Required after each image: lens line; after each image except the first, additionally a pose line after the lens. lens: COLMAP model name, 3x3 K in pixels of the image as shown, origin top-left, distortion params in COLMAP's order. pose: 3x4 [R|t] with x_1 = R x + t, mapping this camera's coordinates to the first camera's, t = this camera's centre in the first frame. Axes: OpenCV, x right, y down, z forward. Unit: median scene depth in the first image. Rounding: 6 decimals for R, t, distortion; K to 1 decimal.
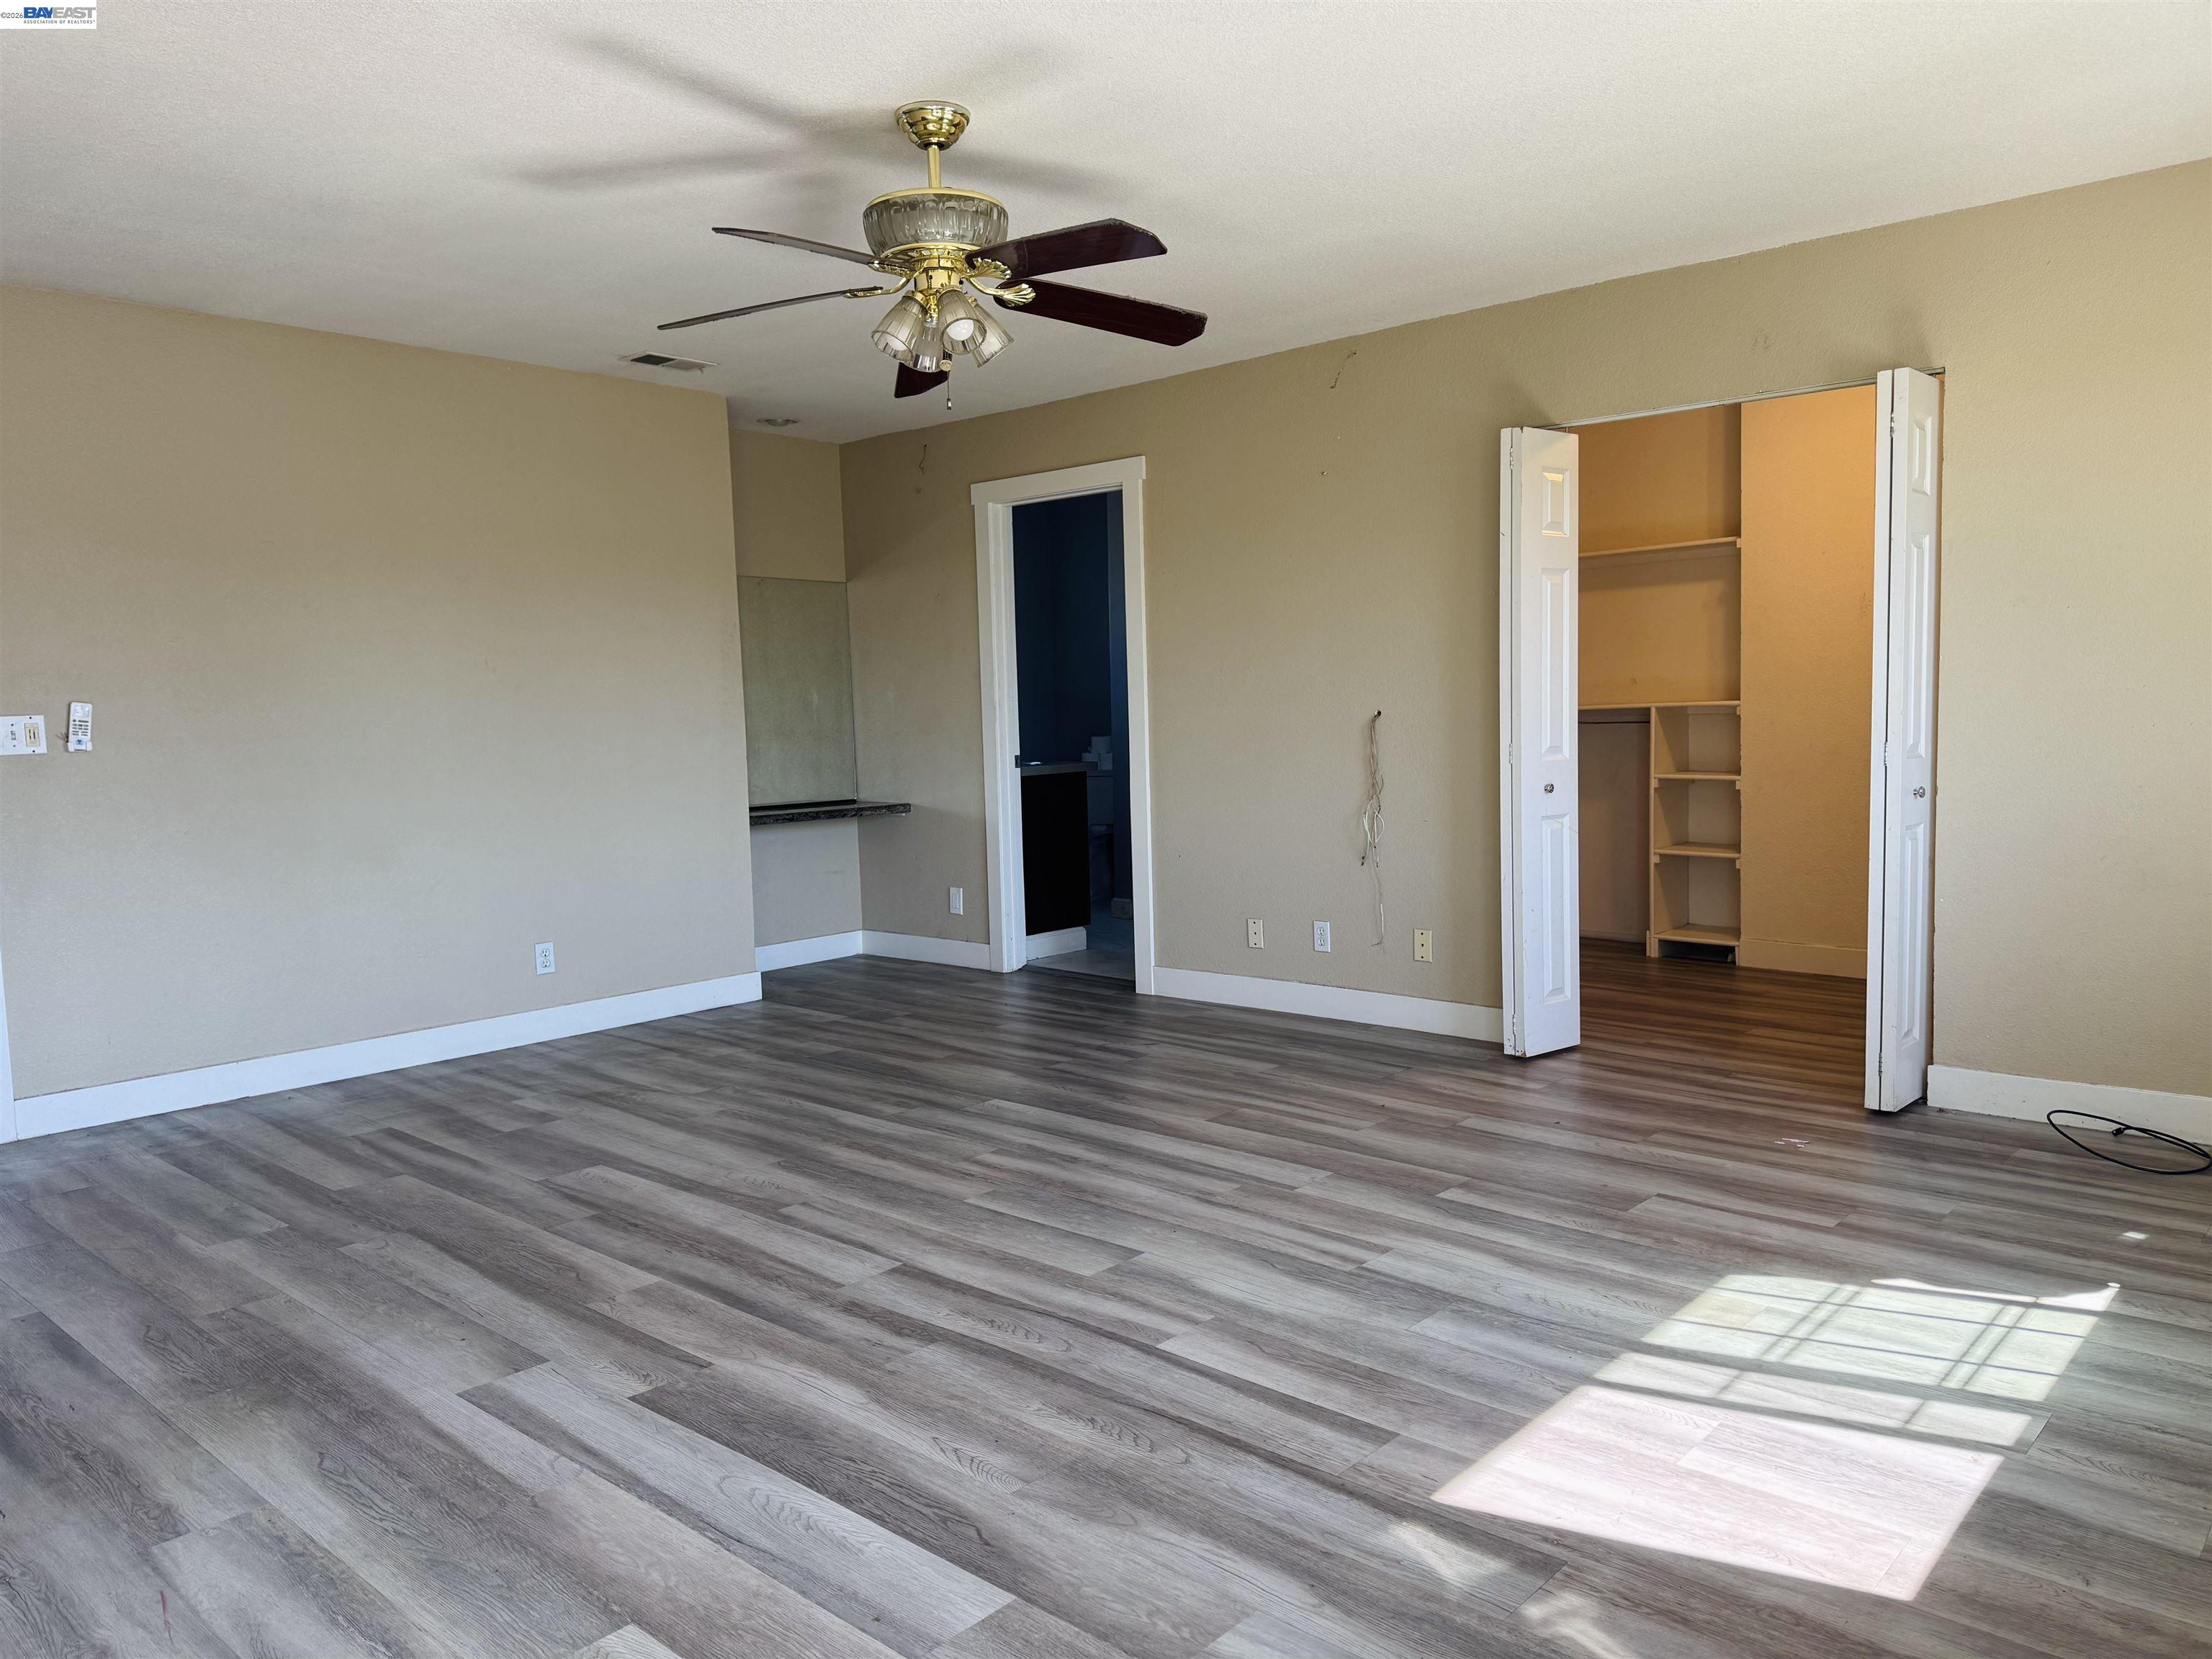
lens RADIAL K [[1548.9, 0, 1106.0], [0, 1548.9, 829.5], [0, 0, 1]] dist [0.055599, -0.066289]
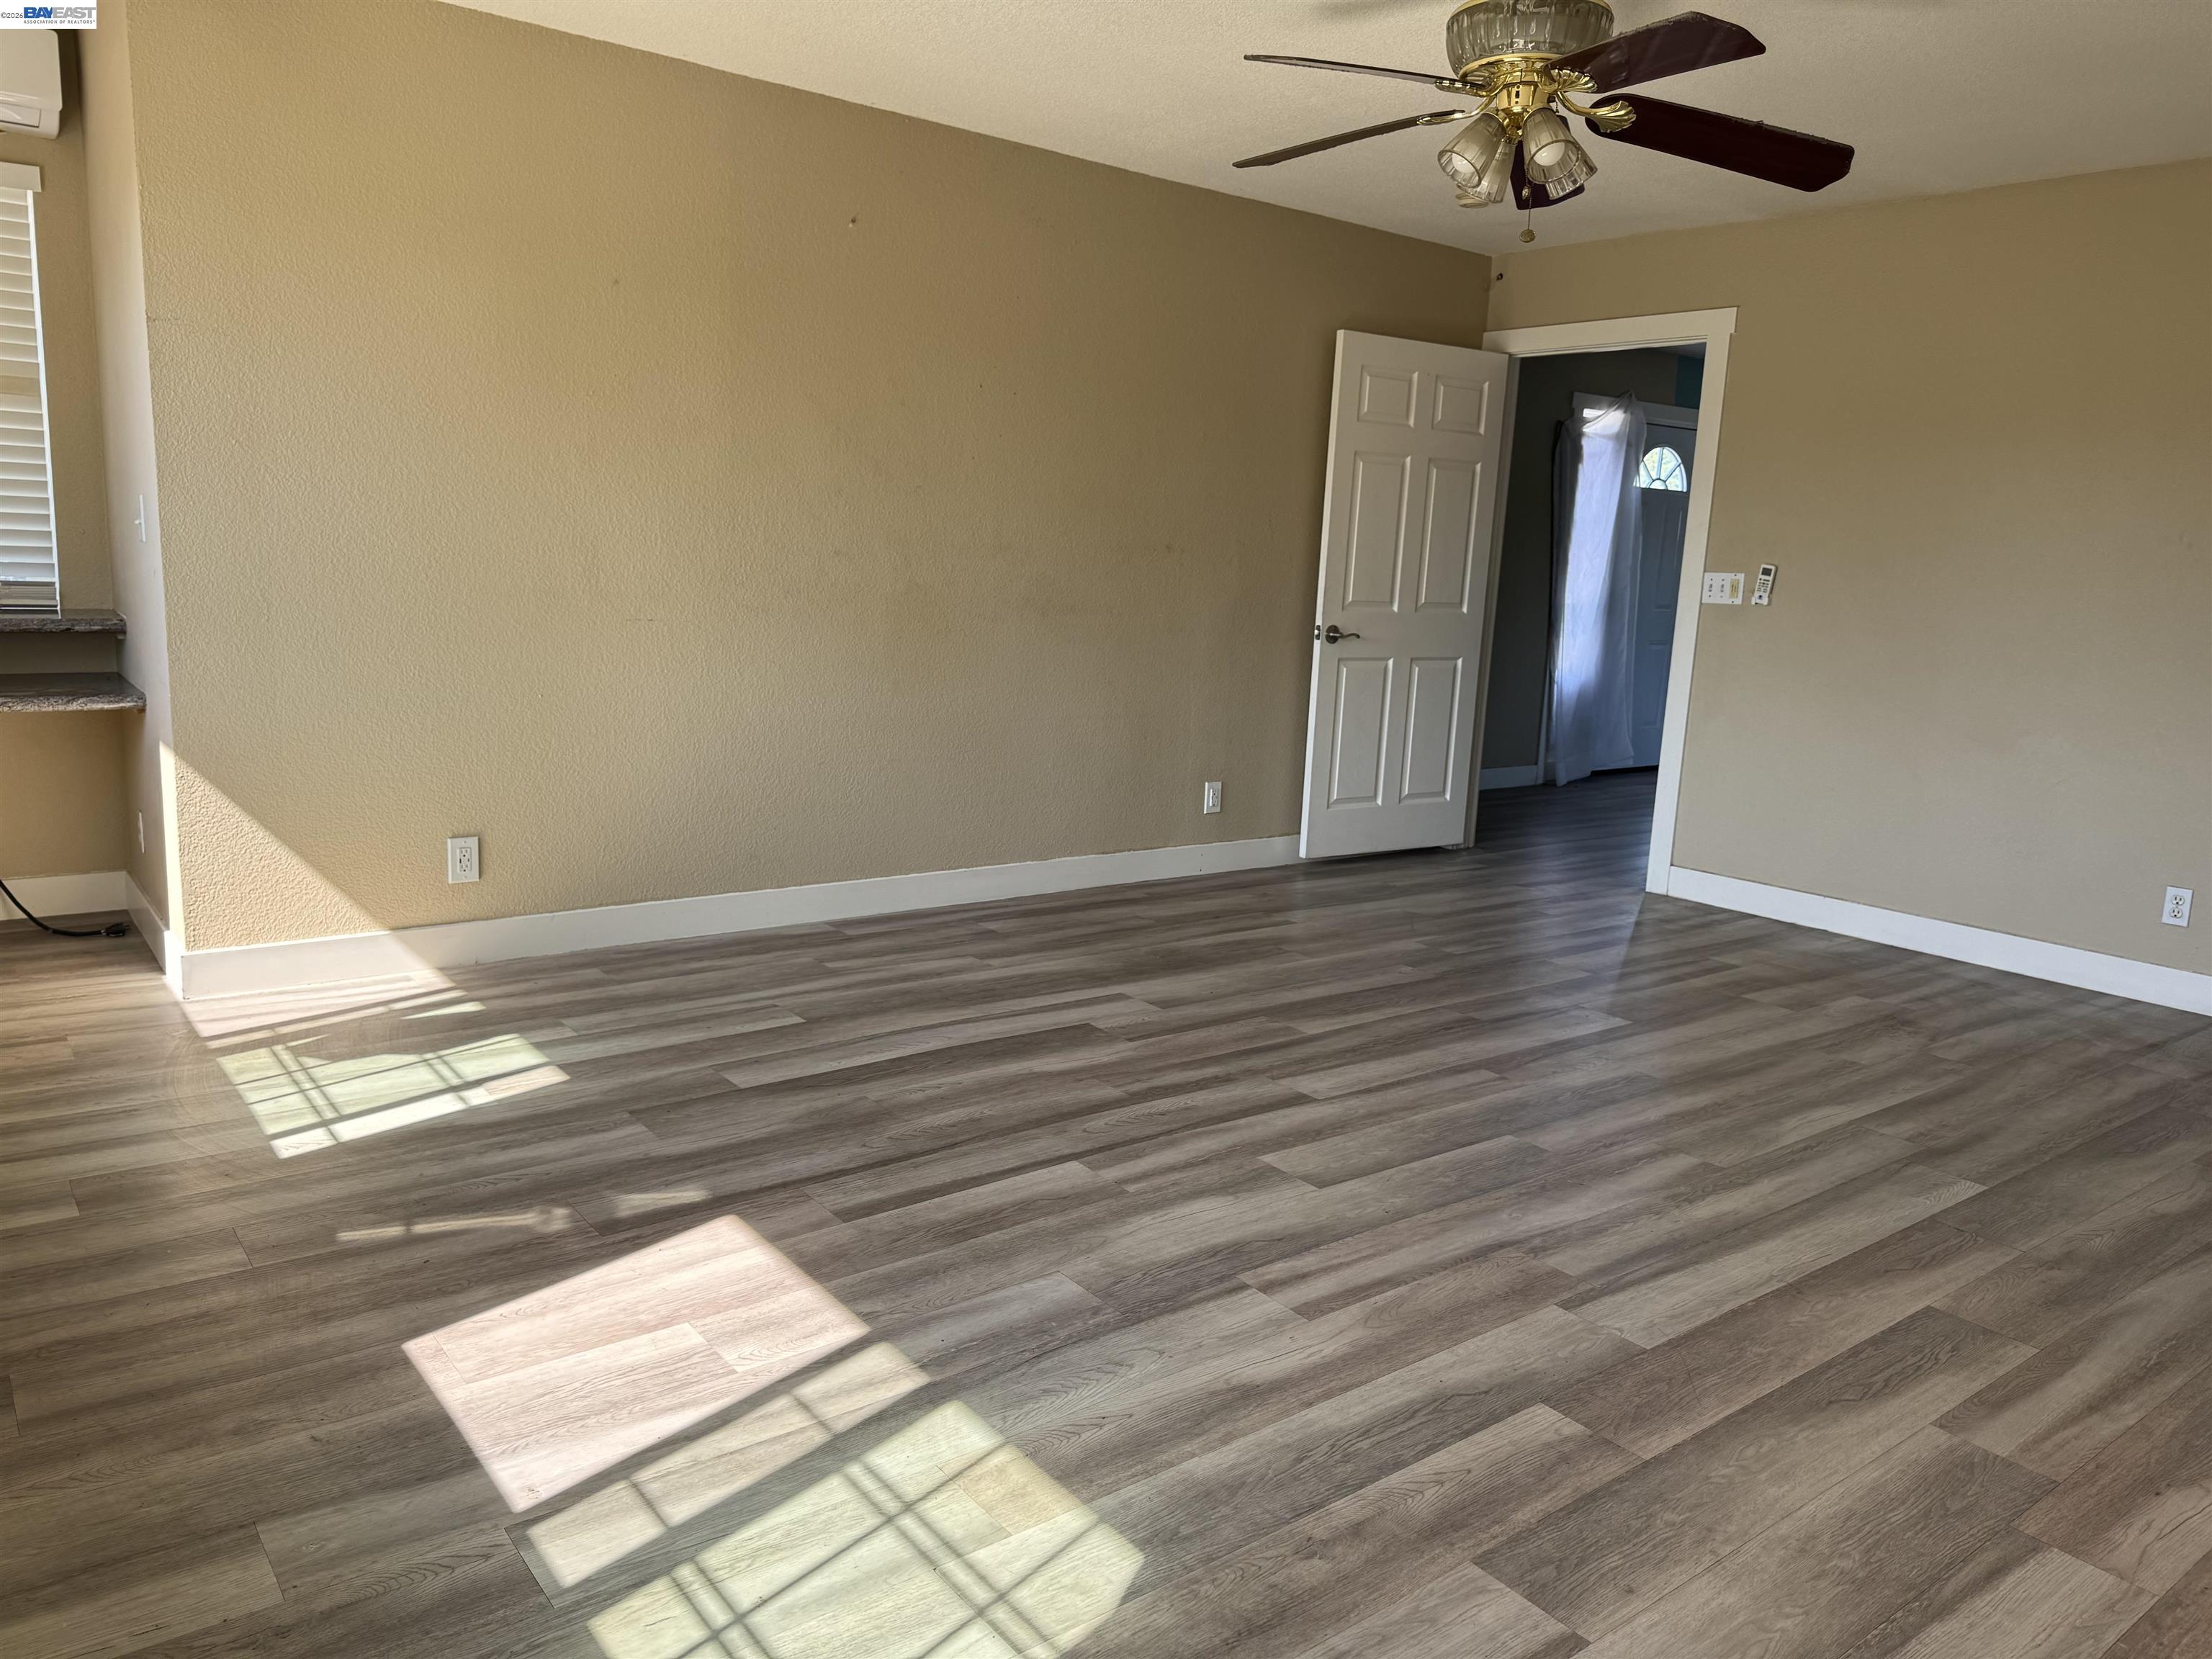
lens RADIAL K [[1561.2, 0, 1115.1], [0, 1561.2, 823.8], [0, 0, 1]] dist [0.145960, -0.238130]
pose [[-0.167973, 0.189644, -0.967378, 0.984369], [-0.121540, 0.969850, 0.211233, -0.127728], [0.978271, 0.153056, -0.139859, 1.068625]]
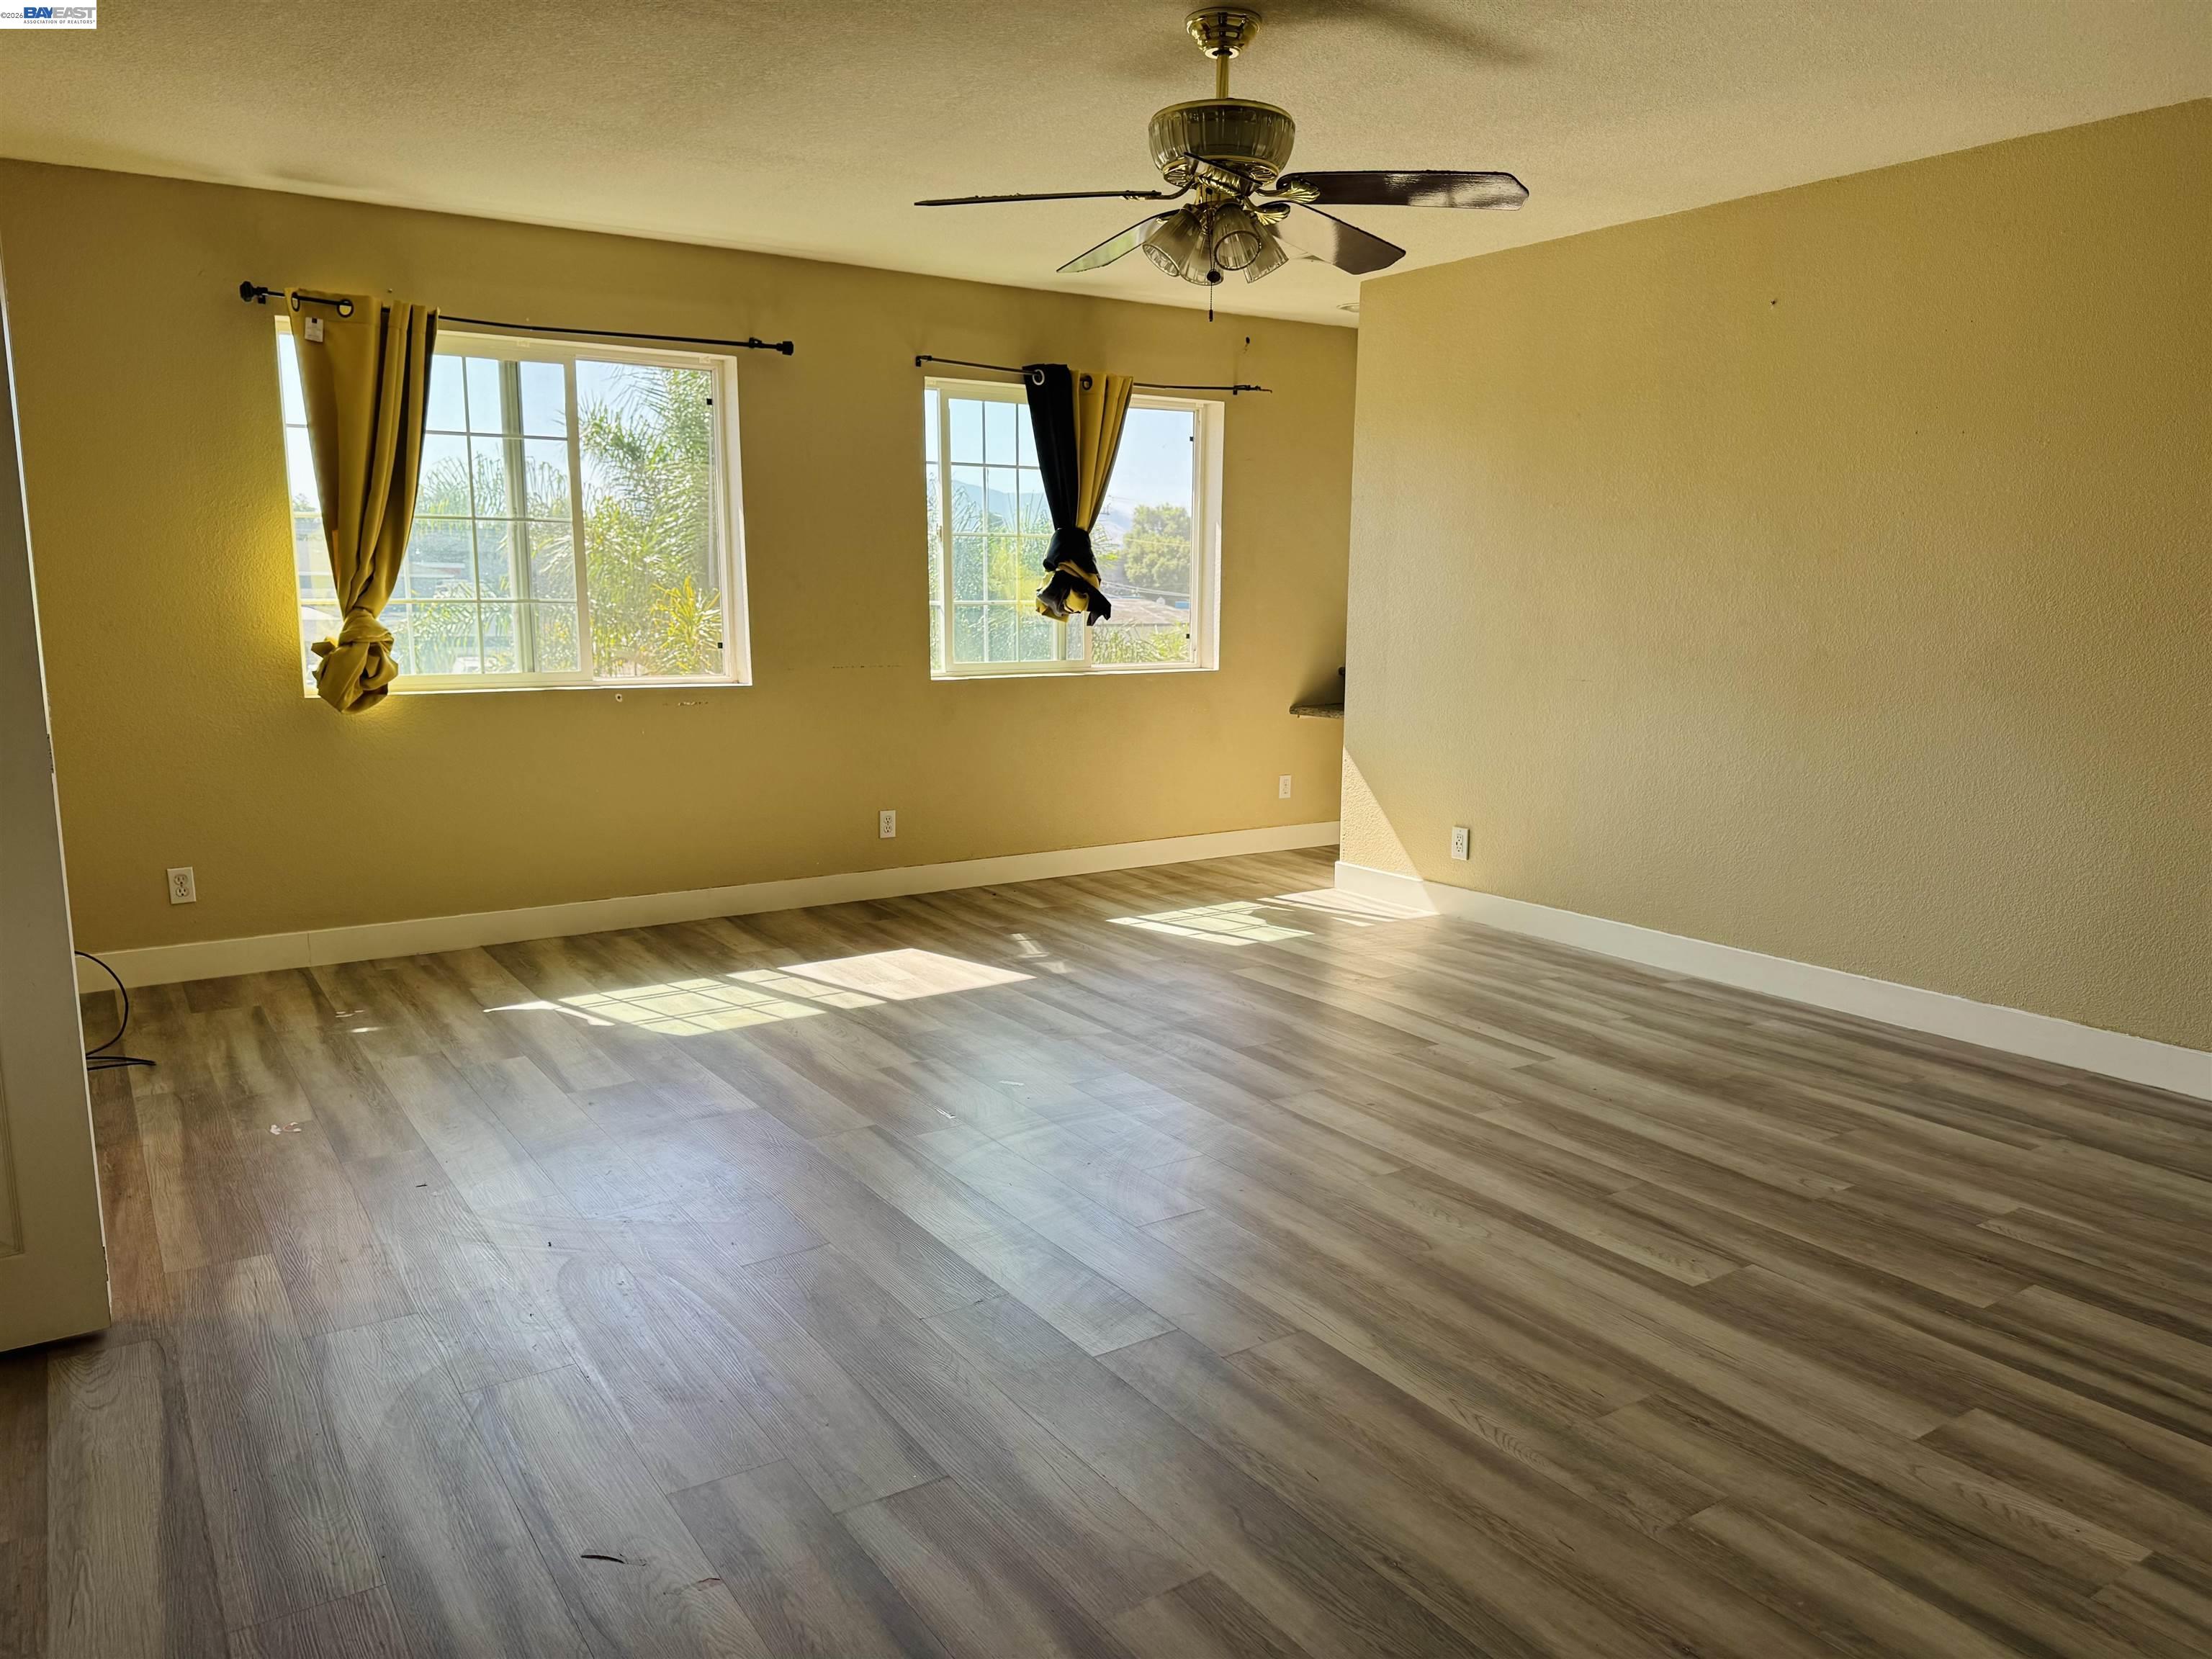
lens RADIAL K [[1548.9, 0, 1106.0], [0, 1548.9, 829.5], [0, 0, 1]] dist [0.055599, -0.066289]
pose [[-0.968800, -0.019209, 0.247098, -0.322408], [0.038083, 0.973614, 0.225003, -0.205738], [-0.244900, 0.227393, -0.942505, 2.267574]]
